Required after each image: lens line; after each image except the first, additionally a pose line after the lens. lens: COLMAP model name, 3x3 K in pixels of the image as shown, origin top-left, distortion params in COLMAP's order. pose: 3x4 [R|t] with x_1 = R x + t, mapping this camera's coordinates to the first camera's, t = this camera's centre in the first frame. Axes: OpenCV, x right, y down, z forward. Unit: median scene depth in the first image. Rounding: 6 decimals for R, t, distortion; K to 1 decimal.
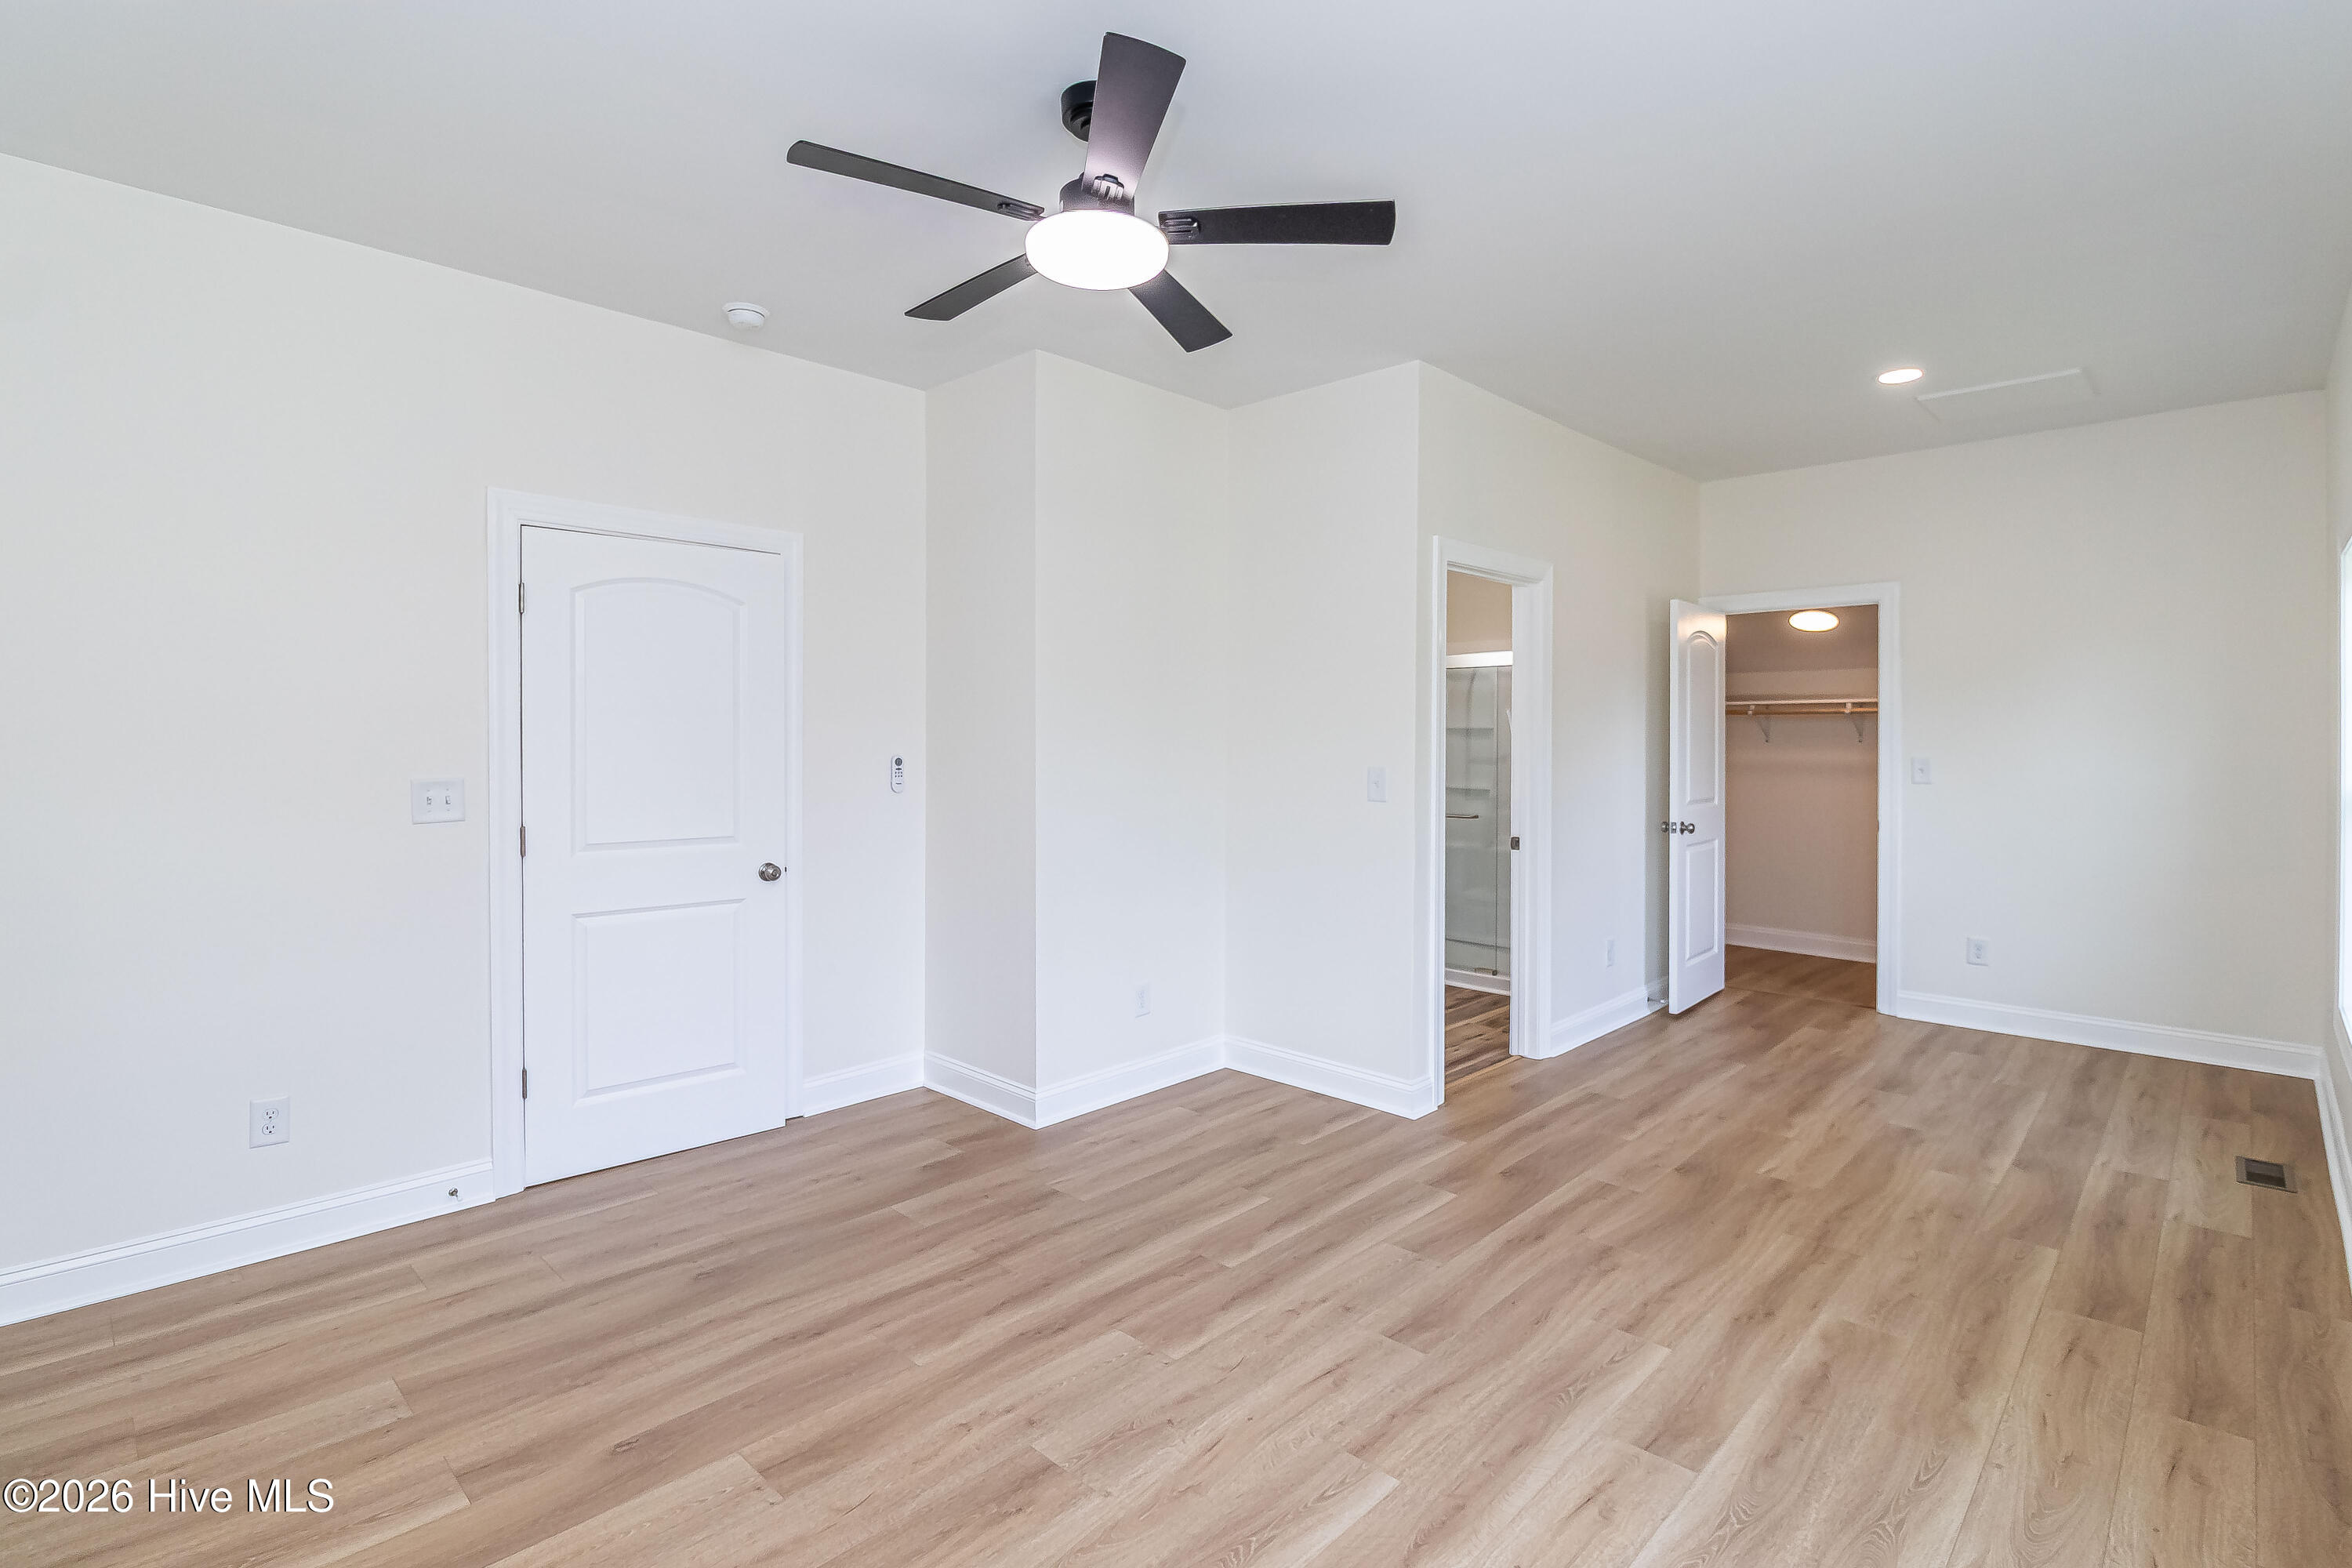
lens RADIAL K [[1119.3, 0, 1177.5], [0, 1119.3, 738.1], [0, 0, 1]] dist [-0.016982, -0.002651]
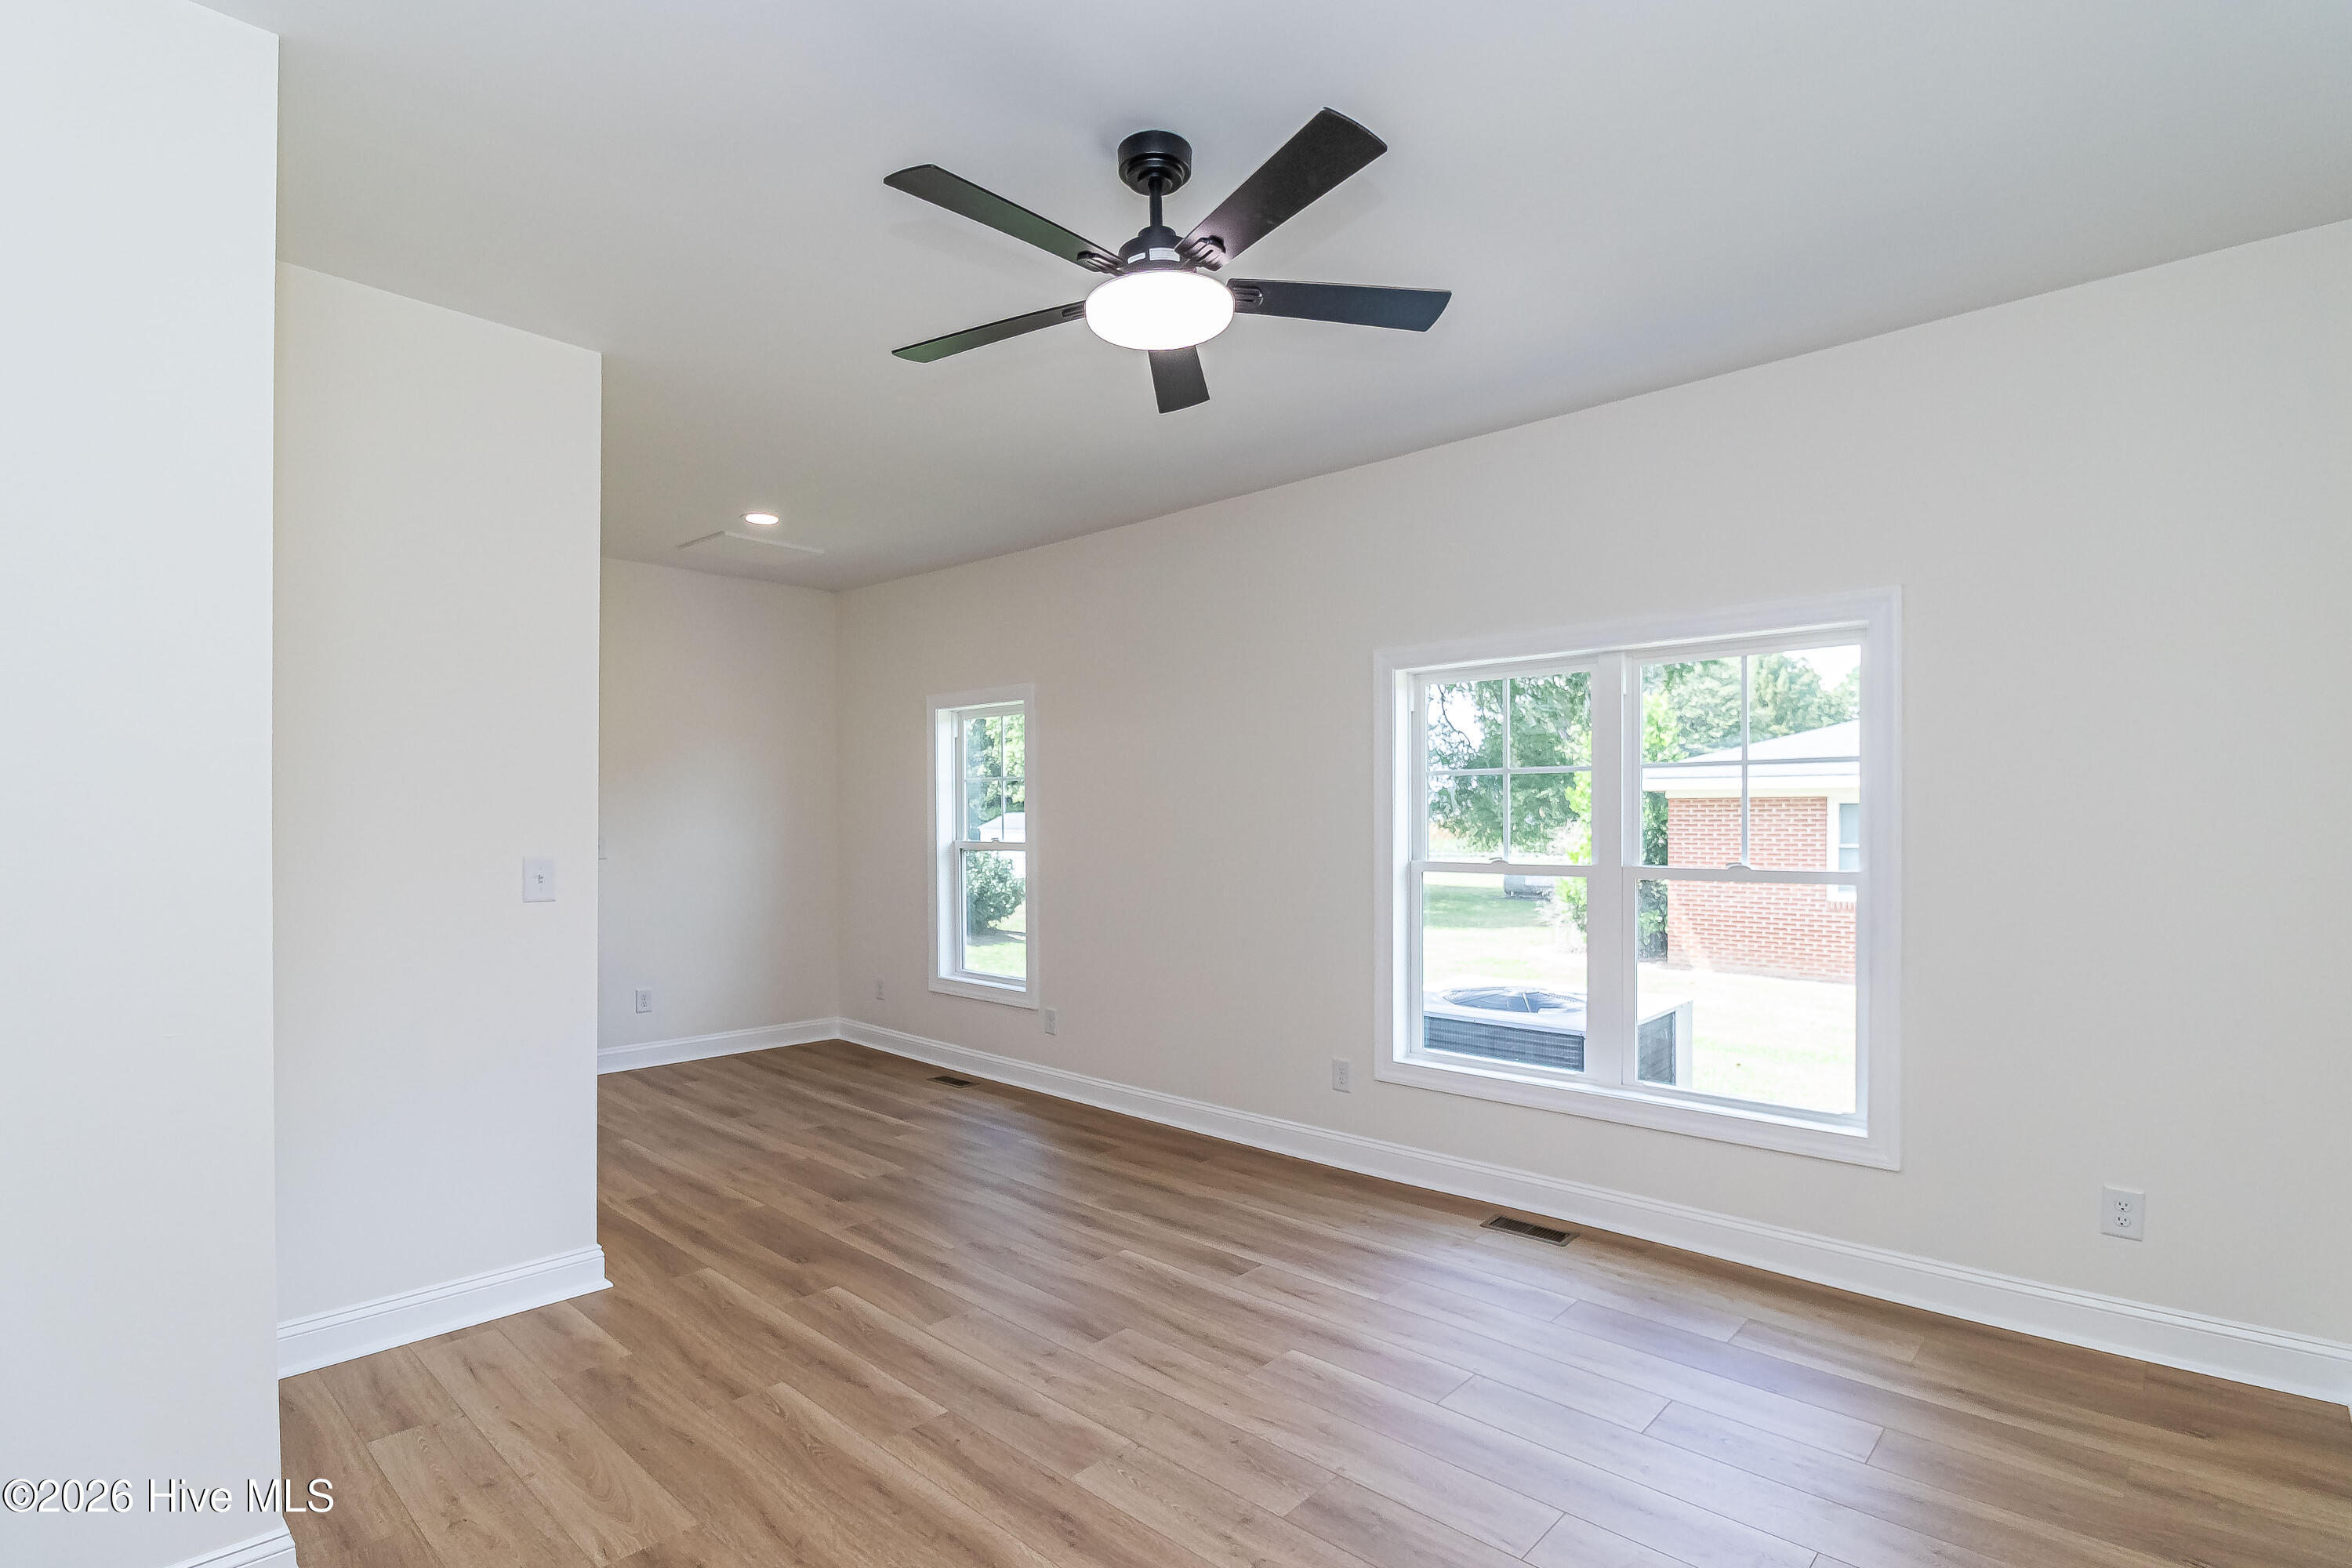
lens RADIAL K [[1119.3, 0, 1177.5], [0, 1119.3, 803.8], [0, 0, 1]] dist [-0.016982, -0.002651]
pose [[-0.023193, 0.009195, 0.999689, -1.001358], [0.000318, 0.999958, -0.009190, -0.012859], [-0.999731, 0.000104, -0.023195, 0.962696]]
